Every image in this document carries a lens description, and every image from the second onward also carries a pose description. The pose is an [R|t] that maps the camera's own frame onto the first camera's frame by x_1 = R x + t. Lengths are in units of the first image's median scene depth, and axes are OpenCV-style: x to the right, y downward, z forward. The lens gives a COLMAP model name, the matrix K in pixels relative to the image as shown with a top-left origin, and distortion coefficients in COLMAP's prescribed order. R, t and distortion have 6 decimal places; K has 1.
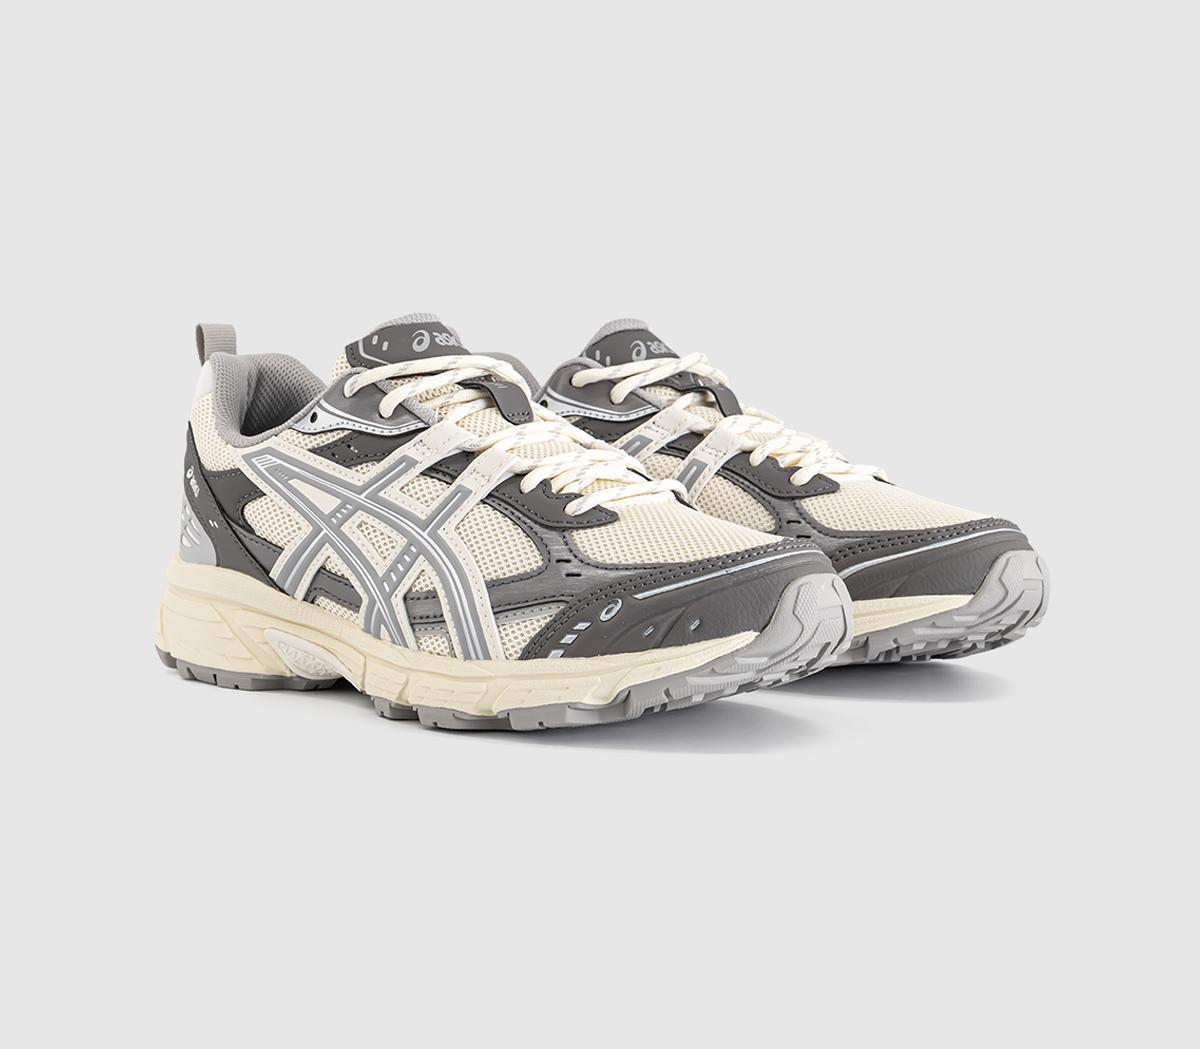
lens RADIAL K [[1925.8, 0, 600.0], [0, 1925.8, 524.5], [0, 0, 1]] dist [0.045608, 0.020228]
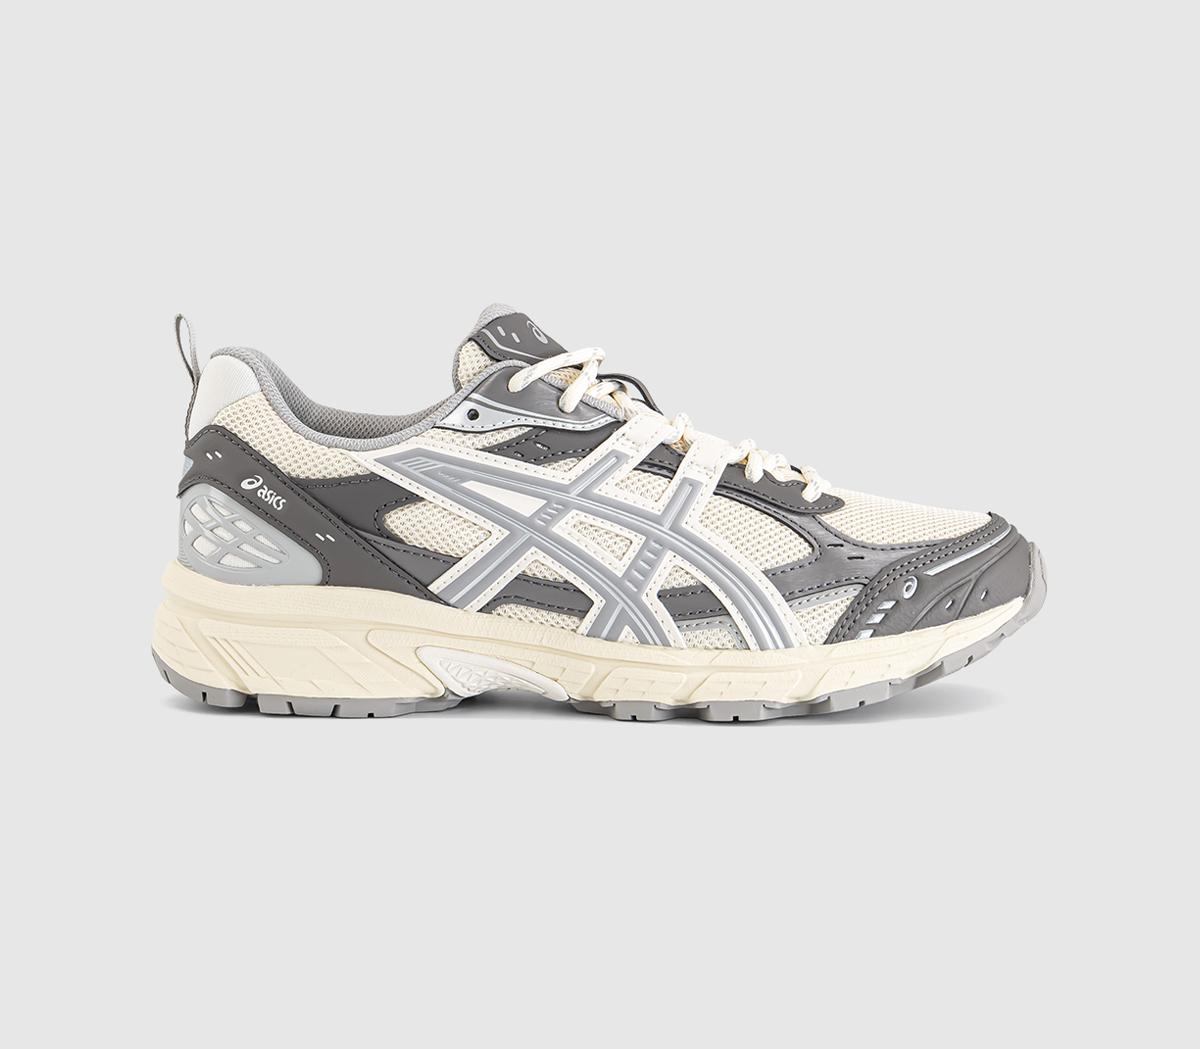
lens RADIAL K [[1925.8, 0, 600.0], [0, 1925.8, 524.5], [0, 0, 1]] dist [0.045608, 0.020228]
pose [[0.815567, -0.056562, 0.575892, -0.665956], [0.056733, 0.998233, 0.017700, -0.016325], [-0.575875, 0.018237, 0.817334, 0.216028]]
